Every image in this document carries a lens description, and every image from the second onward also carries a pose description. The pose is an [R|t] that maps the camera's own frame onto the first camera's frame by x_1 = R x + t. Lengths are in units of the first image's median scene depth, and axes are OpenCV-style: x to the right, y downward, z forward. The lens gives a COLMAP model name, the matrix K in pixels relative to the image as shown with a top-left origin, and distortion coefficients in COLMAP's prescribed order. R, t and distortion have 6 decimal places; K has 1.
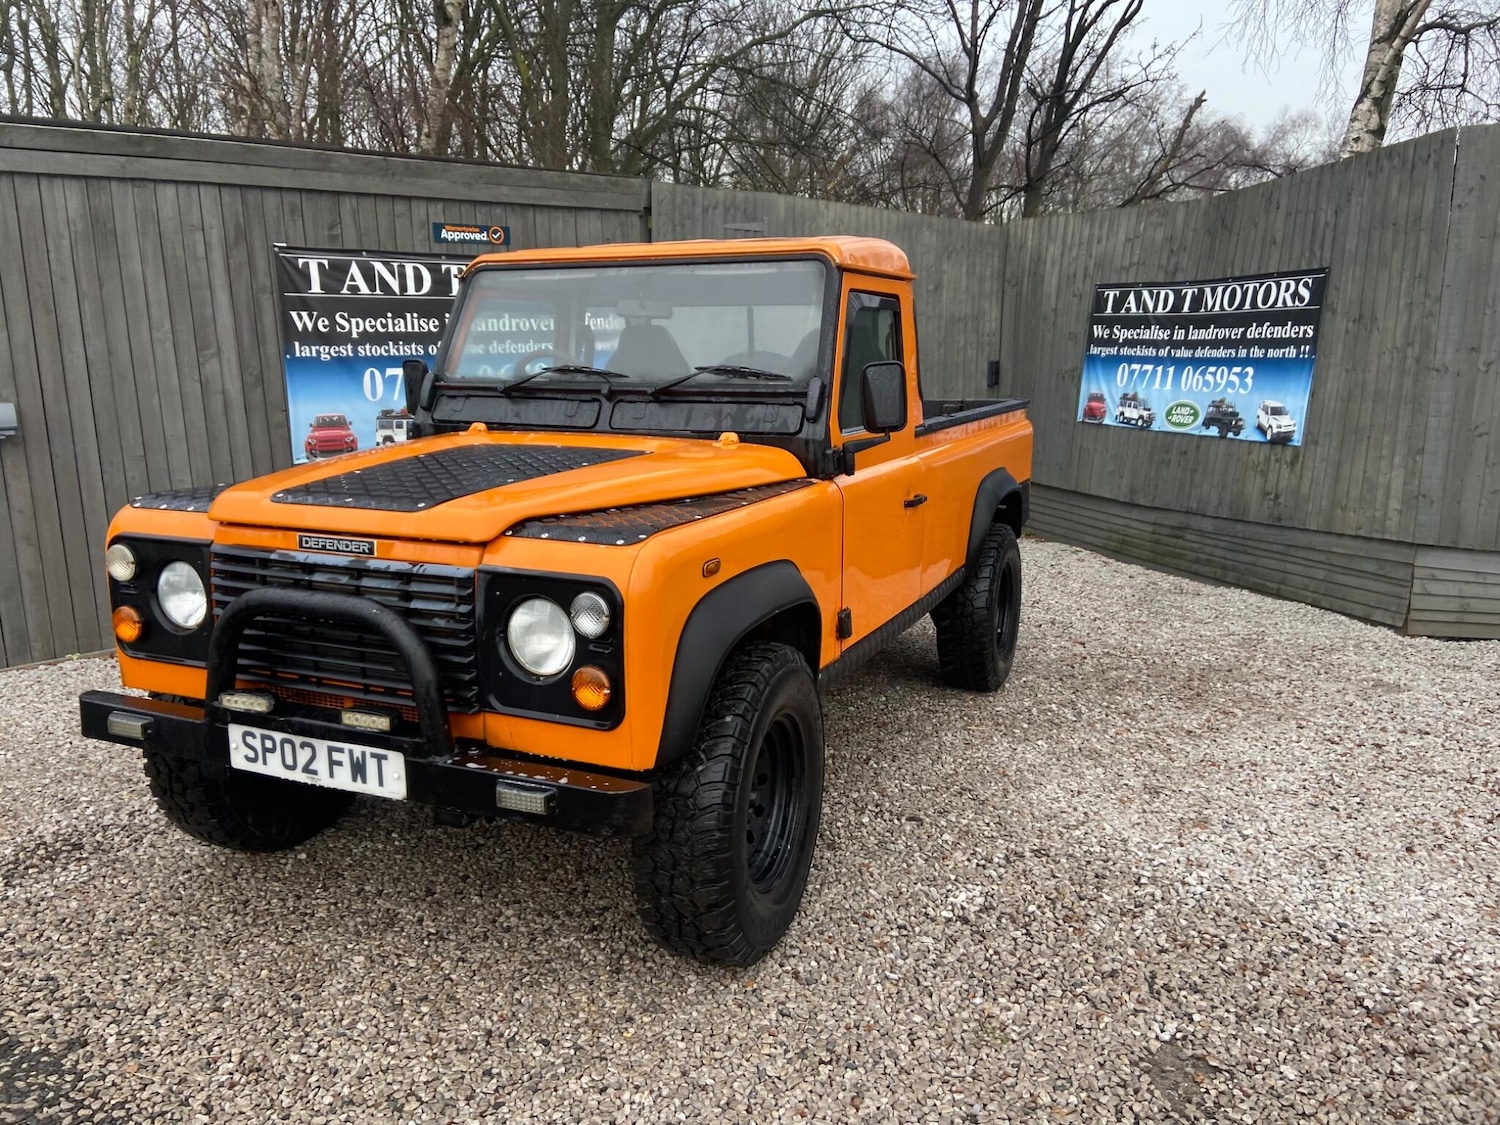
lens RADIAL K [[1119.6, 0, 733.6], [0, 1119.6, 554.8], [0, 0, 1]] dist [0.129080, -0.159898]
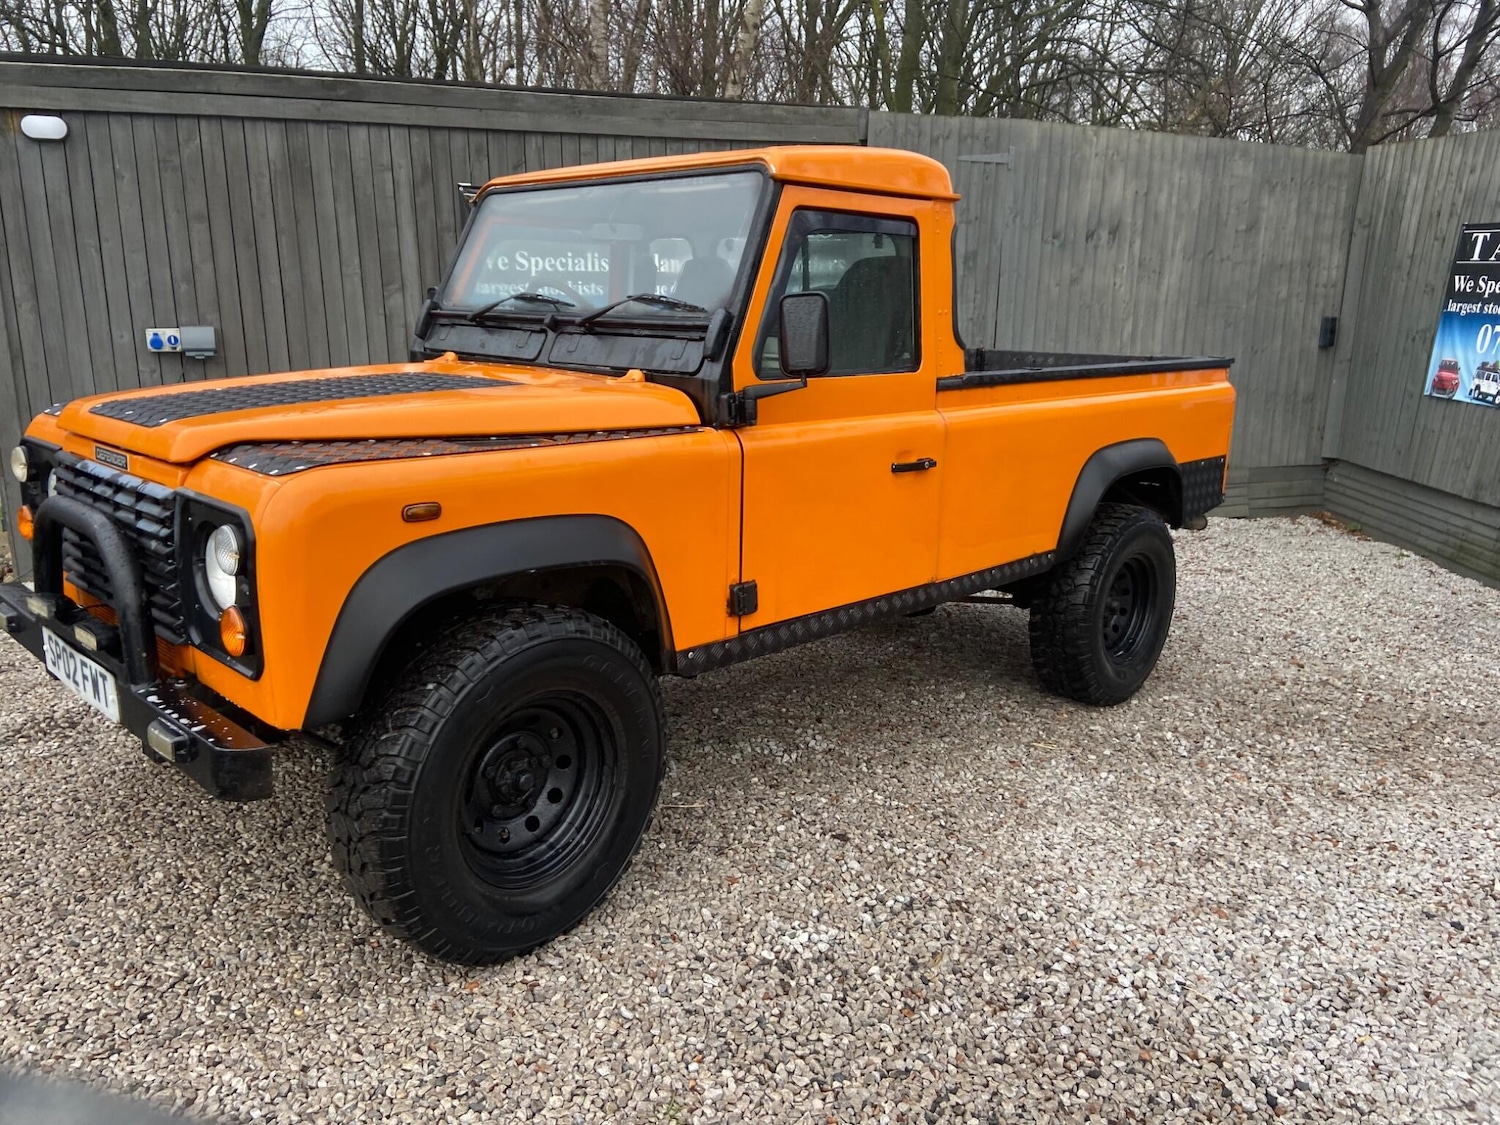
lens RADIAL K [[1120.5, 0, 735.3], [0, 1120.5, 548.1], [0, 0, 1]] dist [0.126031, -0.153248]
pose [[0.937056, 0.093042, -0.336555, 0.238801], [-0.082921, 0.995569, 0.044356, -0.009407], [0.339191, -0.013656, 0.940619, 0.119763]]
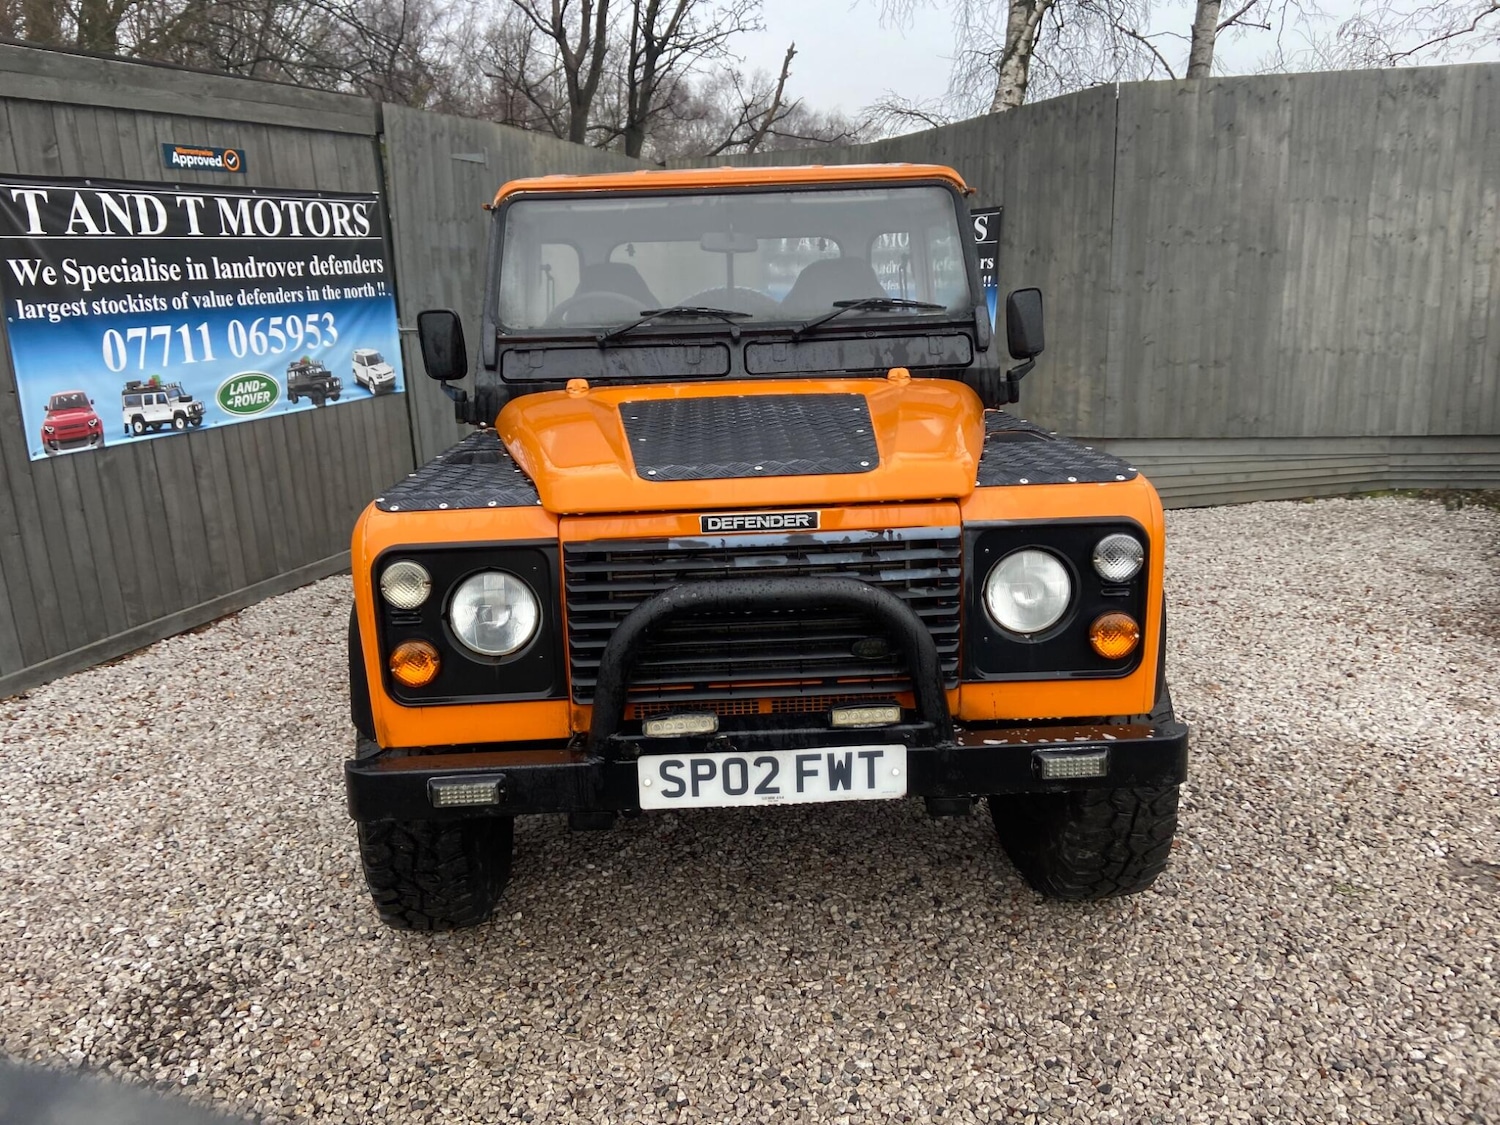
lens RADIAL K [[1119.3, 0, 732.4], [0, 1119.3, 535.3], [0, 0, 1]] dist [0.141435, -0.180966]
pose [[0.895261, -0.125425, 0.427523, -0.349781], [0.112843, 0.992103, 0.054760, -0.022651], [-0.431015, -0.000781, 0.902344, 0.121862]]
